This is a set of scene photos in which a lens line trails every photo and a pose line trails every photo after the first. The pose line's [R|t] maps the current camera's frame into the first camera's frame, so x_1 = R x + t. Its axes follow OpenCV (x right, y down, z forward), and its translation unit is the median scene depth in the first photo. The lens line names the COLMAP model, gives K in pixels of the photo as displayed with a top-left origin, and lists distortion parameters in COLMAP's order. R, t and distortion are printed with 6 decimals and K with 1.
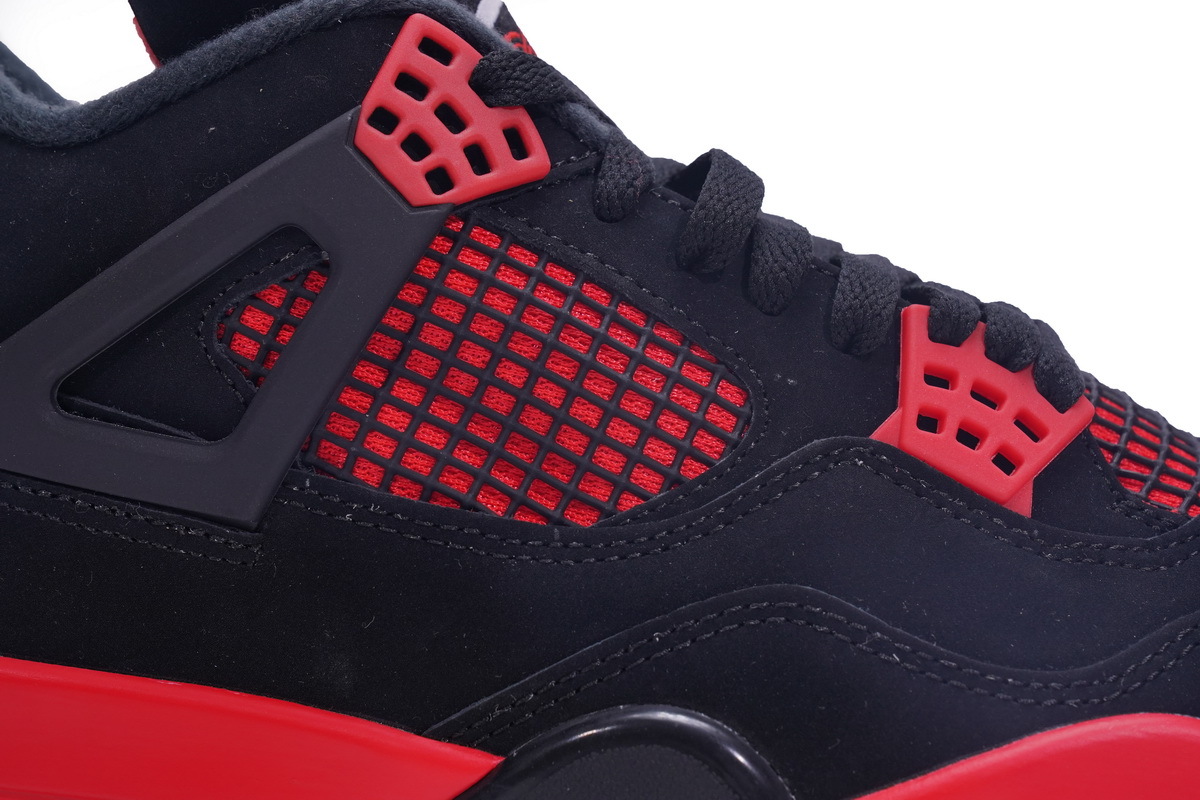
lens RADIAL K [[2333.9, 0, 600.0], [0, 2333.9, 382.8], [0, 0, 1]] dist [0.207618, 0.136556]
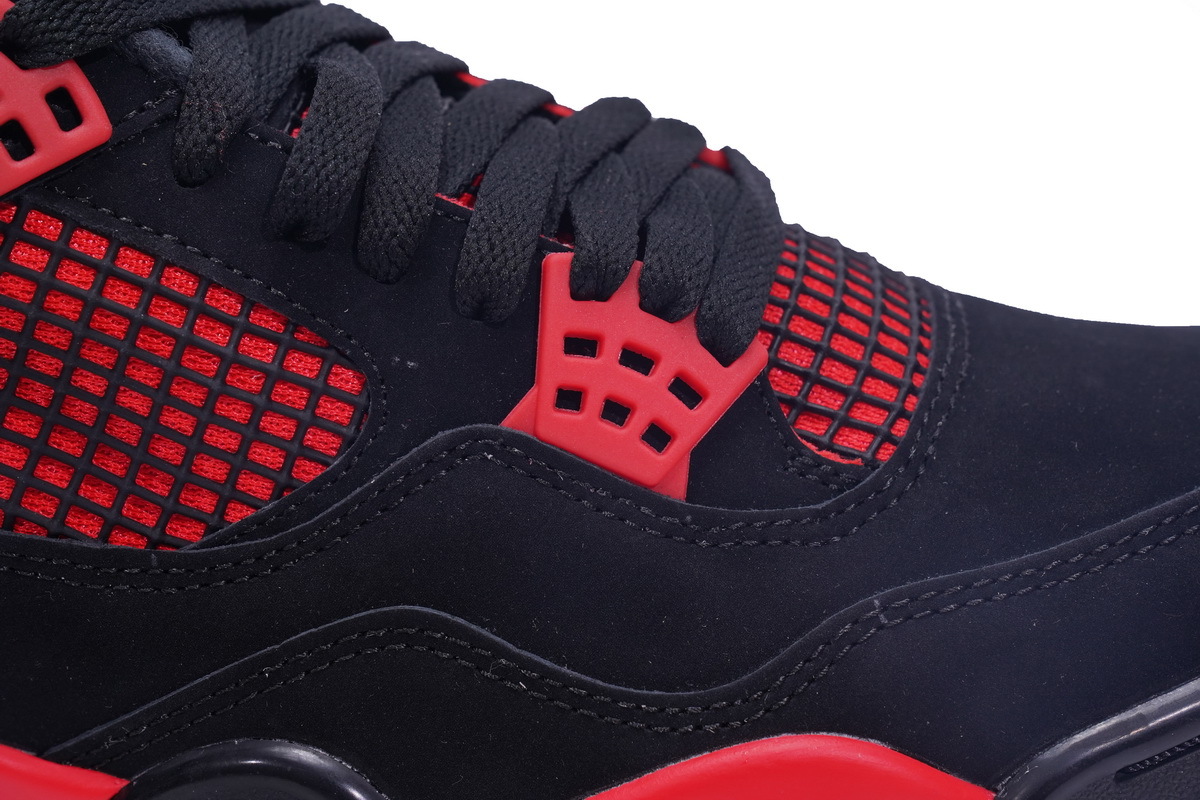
lens RADIAL K [[2333.9, 0, 600.0], [0, 2333.9, 382.8], [0, 0, 1]] dist [0.207618, 0.136556]
pose [[0.993851, -0.040533, -0.103040, 0.244747], [0.075384, 0.929305, 0.361539, -0.309846], [0.081101, -0.367083, 0.926646, 0.185102]]
